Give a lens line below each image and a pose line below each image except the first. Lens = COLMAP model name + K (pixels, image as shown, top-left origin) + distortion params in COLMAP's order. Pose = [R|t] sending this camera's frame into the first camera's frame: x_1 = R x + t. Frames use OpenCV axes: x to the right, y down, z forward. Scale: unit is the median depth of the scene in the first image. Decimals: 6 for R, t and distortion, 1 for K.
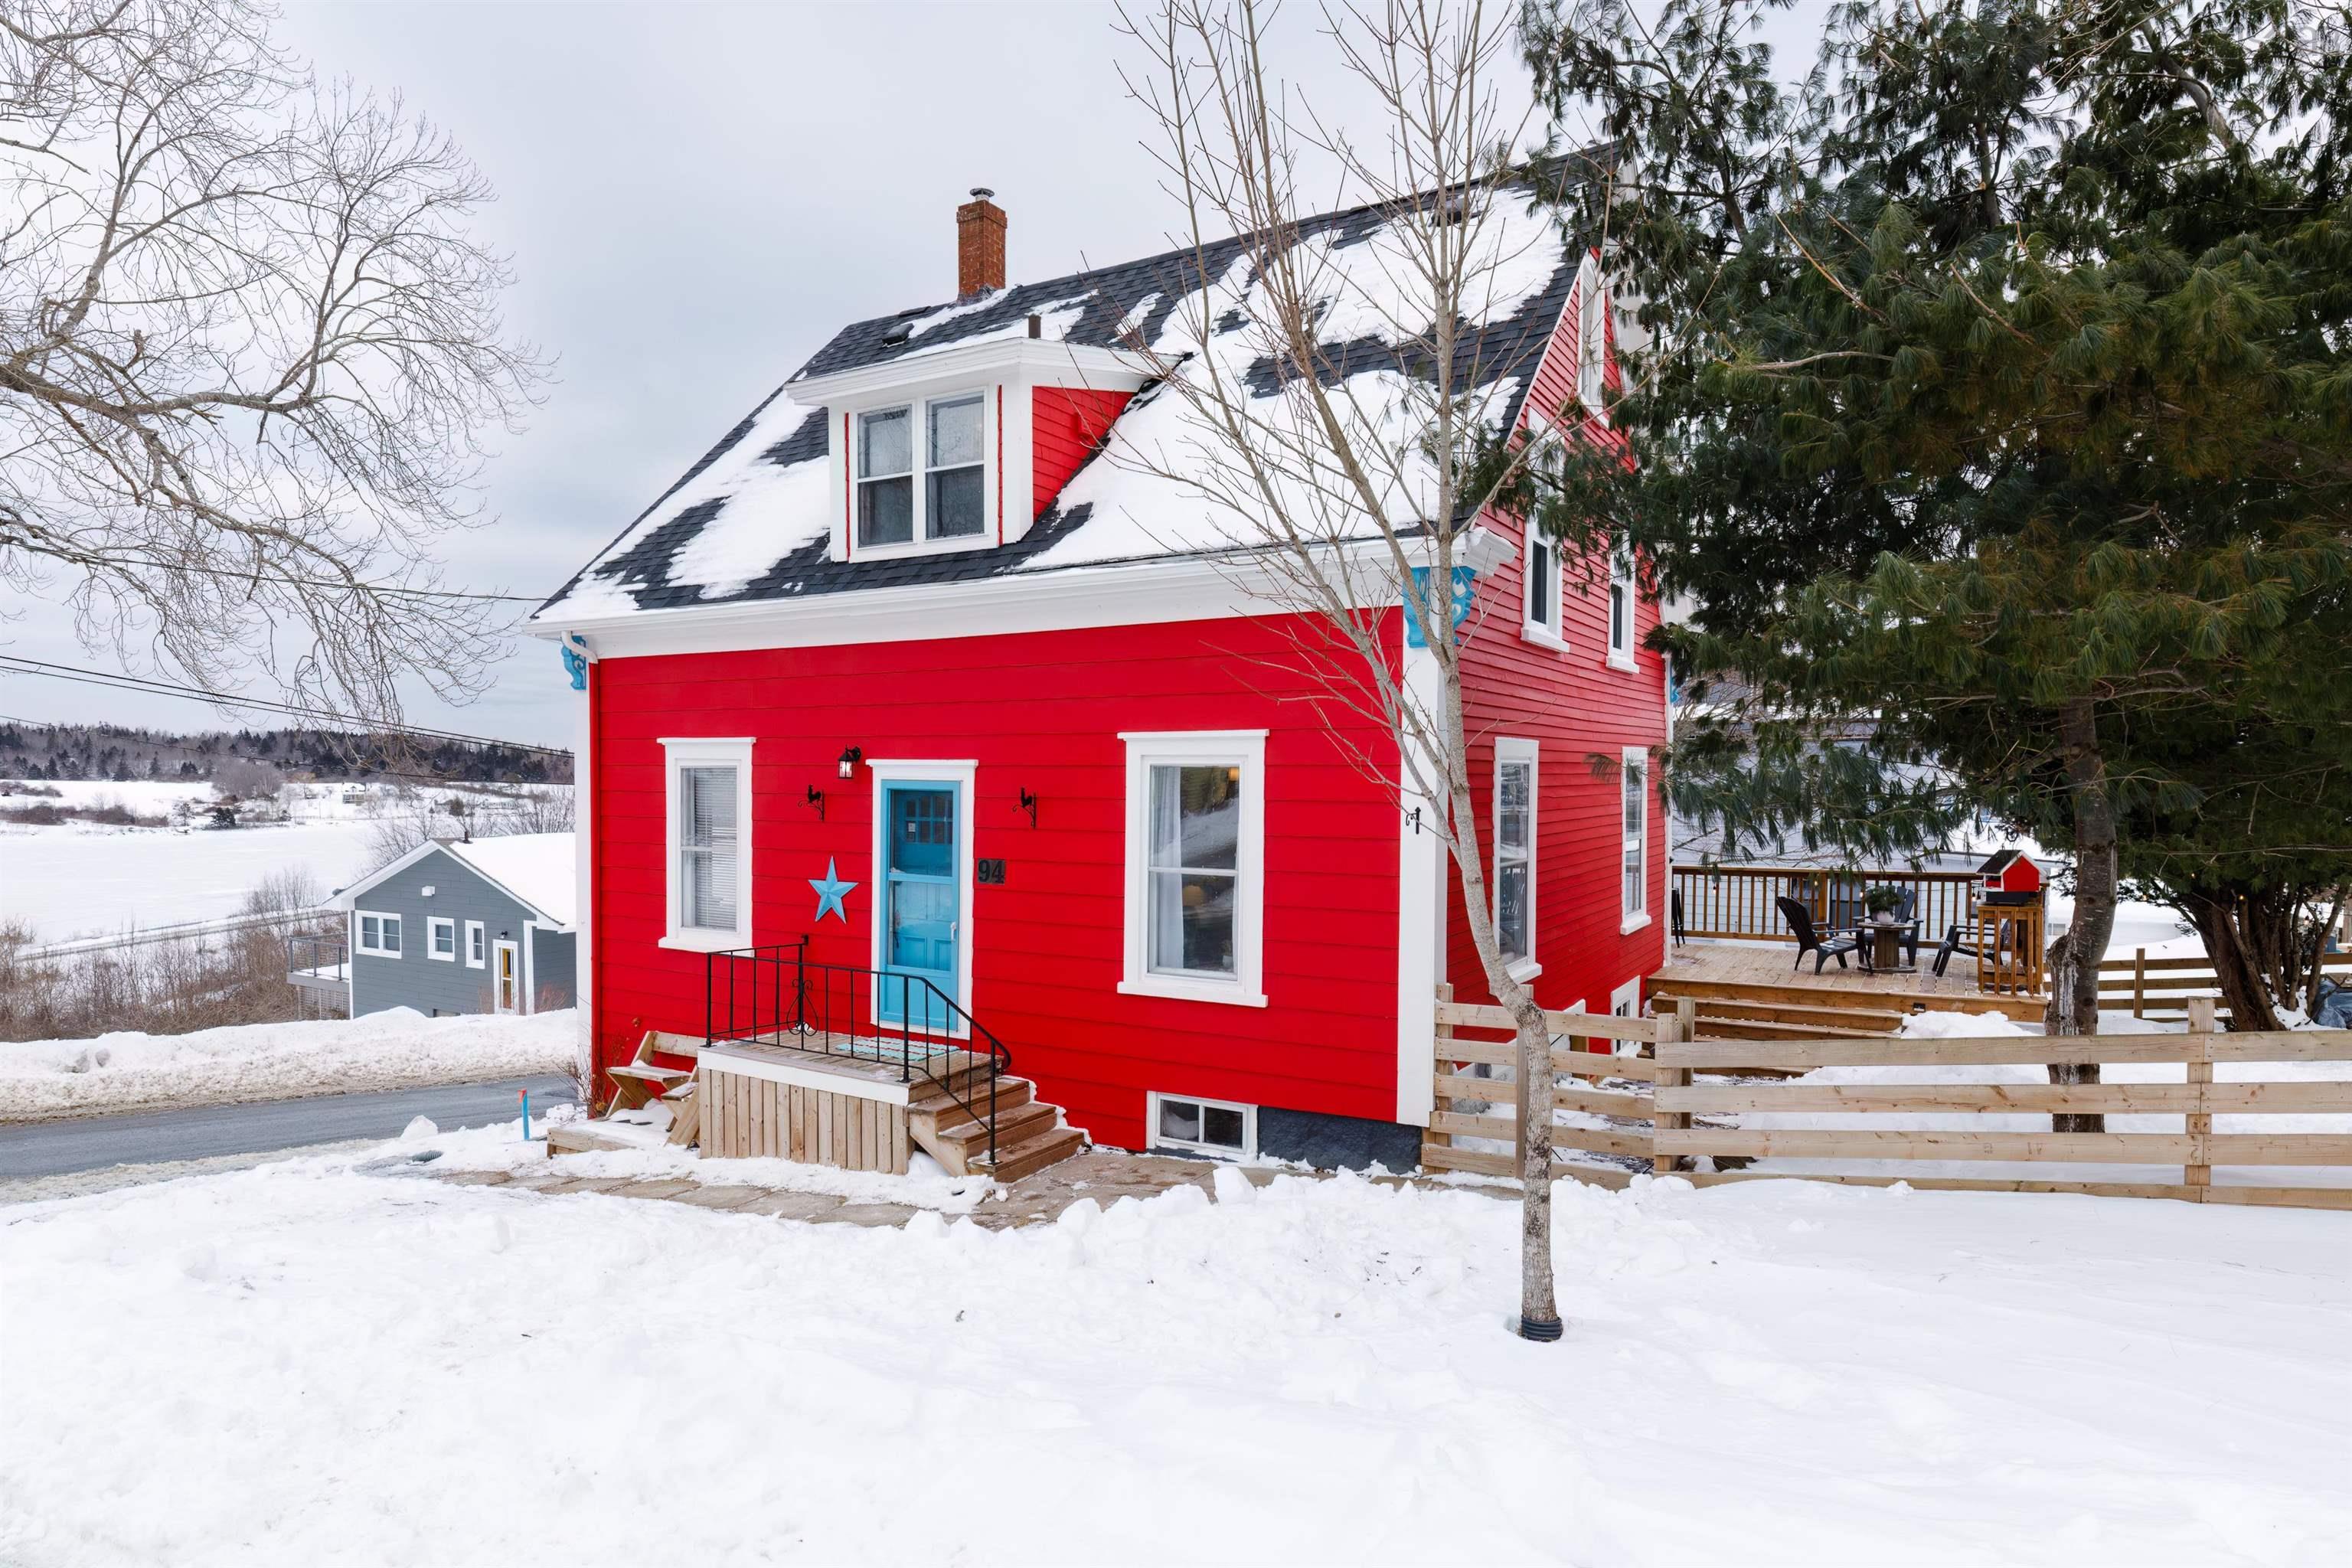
lens RADIAL K [[1302.5, 0, 1219.9], [0, 1302.5, 813.3], [0, 0, 1]] dist [0.011005, -0.004322]
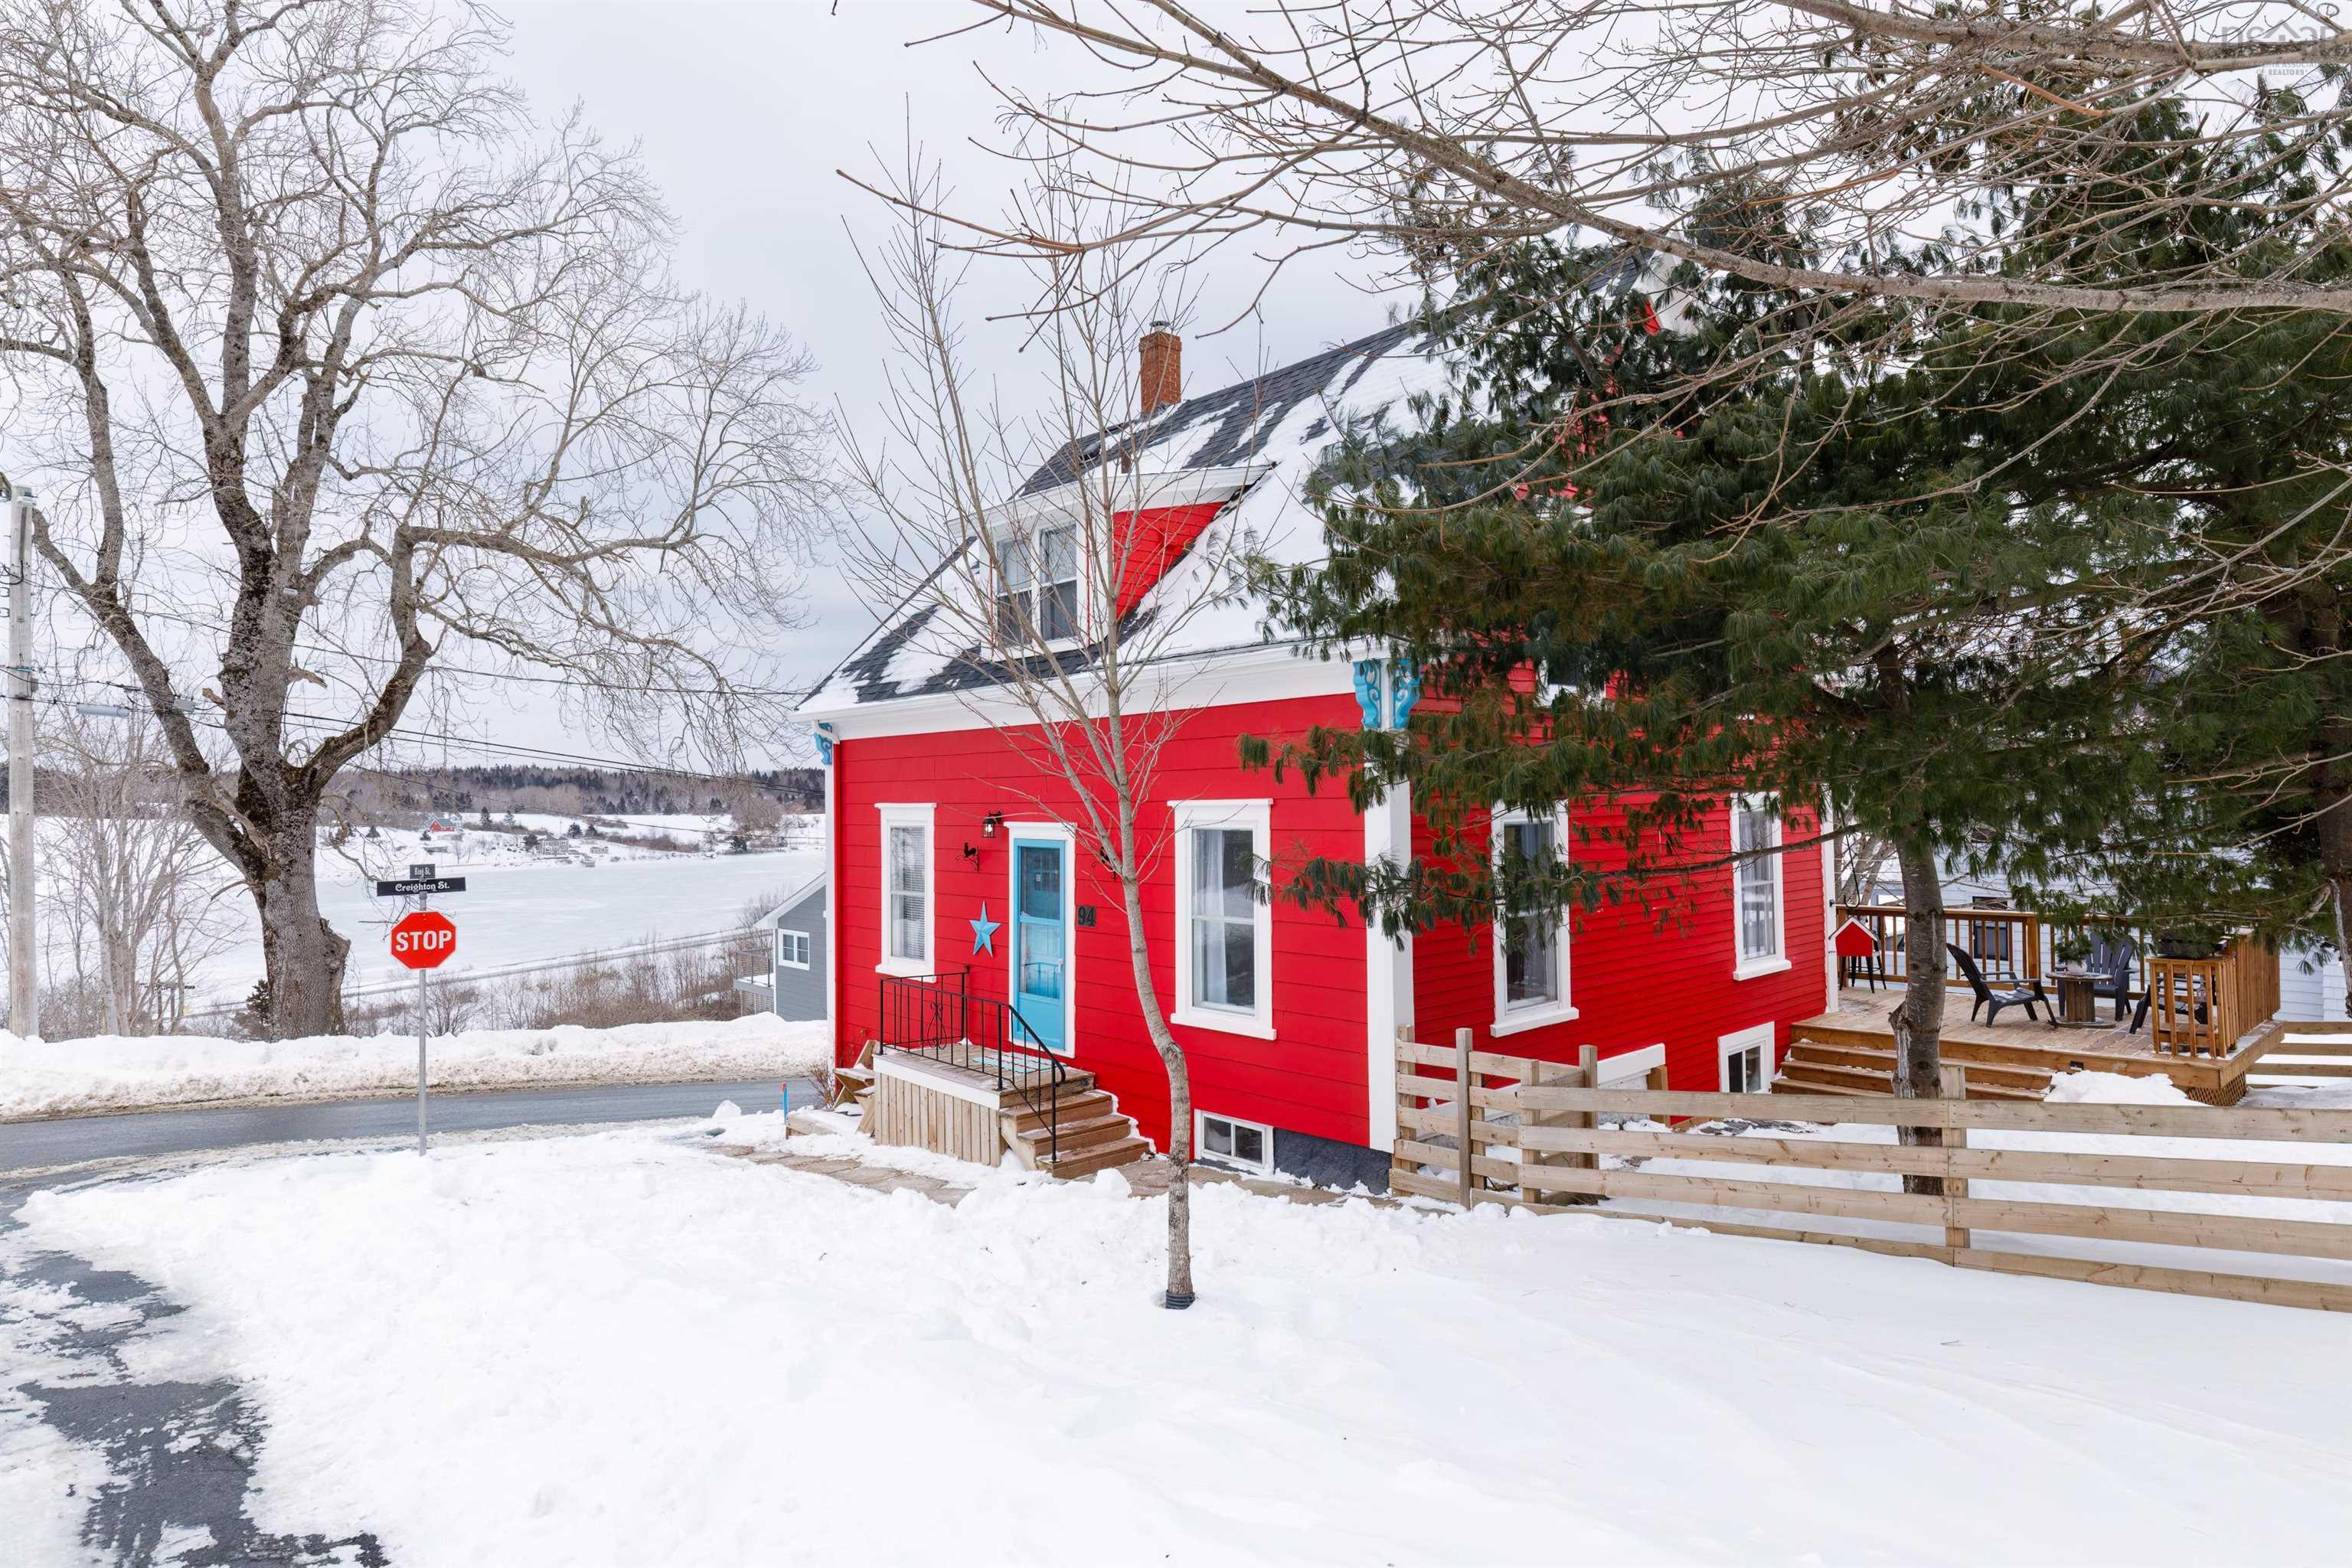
lens RADIAL K [[1302.5, 0, 1220.0], [0, 1302.5, 766.7], [0, 0, 1]] dist [0.011005, -0.004322]
pose [[0.955006, -0.024360, -0.295584, 0.233245], [0.009247, 0.998582, -0.052421, -0.022454], [0.296442, 0.047329, 0.953877, -0.085661]]
